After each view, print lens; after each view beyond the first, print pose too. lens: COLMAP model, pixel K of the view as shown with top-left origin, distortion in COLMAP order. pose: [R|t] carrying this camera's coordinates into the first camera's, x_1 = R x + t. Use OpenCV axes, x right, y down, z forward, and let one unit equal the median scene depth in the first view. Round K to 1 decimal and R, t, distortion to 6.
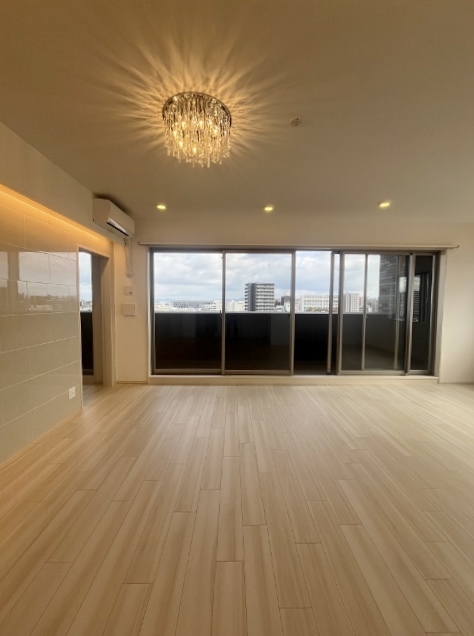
lens RADIAL K [[256.0, 0, 235.3], [0, 256.0, 317.7], [0, 0, 1]] dist [0.002442, -0.000265]
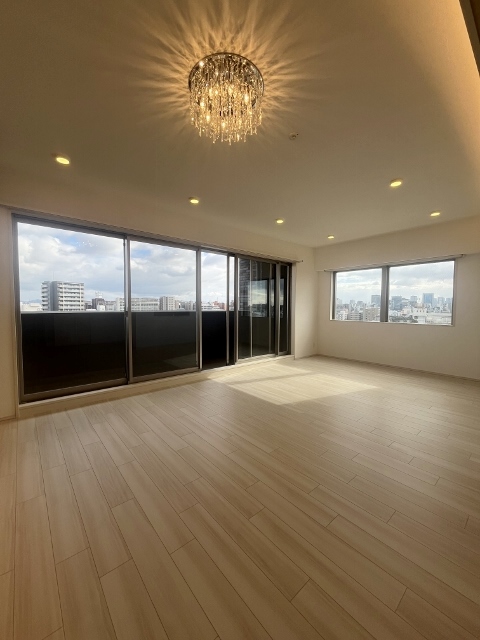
lens RADIAL K [[257.6, 0, 236.5], [0, 257.6, 320.3], [0, 0, 1]] dist [0.002442, -0.000265]
pose [[0.774662, -0.037751, 0.631248, -0.317869], [0.037831, 0.999195, 0.013328, 0.016316], [-0.631243, 0.013556, 0.775467, 0.120587]]
